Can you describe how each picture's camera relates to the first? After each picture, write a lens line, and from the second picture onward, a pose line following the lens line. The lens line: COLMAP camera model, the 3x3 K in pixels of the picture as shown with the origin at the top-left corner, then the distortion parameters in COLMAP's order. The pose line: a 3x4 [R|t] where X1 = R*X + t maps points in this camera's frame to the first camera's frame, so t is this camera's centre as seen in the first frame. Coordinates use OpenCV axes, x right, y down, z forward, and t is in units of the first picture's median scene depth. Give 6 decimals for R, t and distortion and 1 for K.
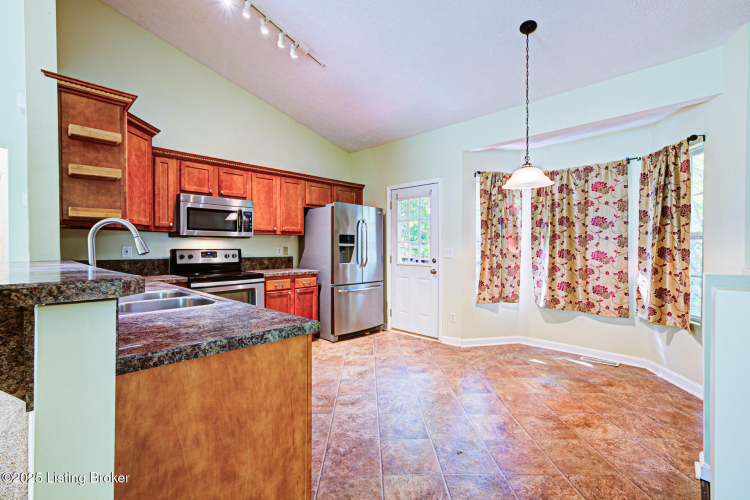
lens RADIAL K [[332.9, 0, 371.9], [0, 332.9, 248.7], [0, 0, 1]] dist [0.004516, 0.001034]
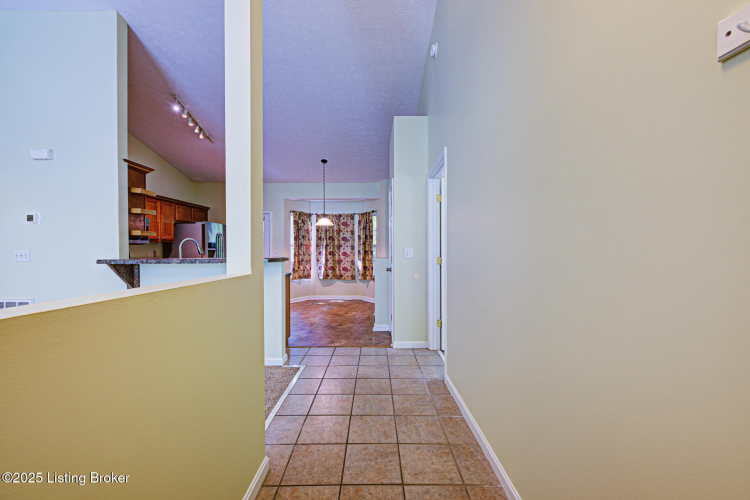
lens RADIAL K [[296.6, 0, 374.1], [0, 296.6, 251.8], [0, 0, 1]] dist [-0.000551, 0.000101]
pose [[0.726342, -0.006557, 0.687303, -0.573493], [0.006131, 0.999977, 0.003060, 0.001513], [-0.687306, 0.001991, 0.726365, -0.622775]]
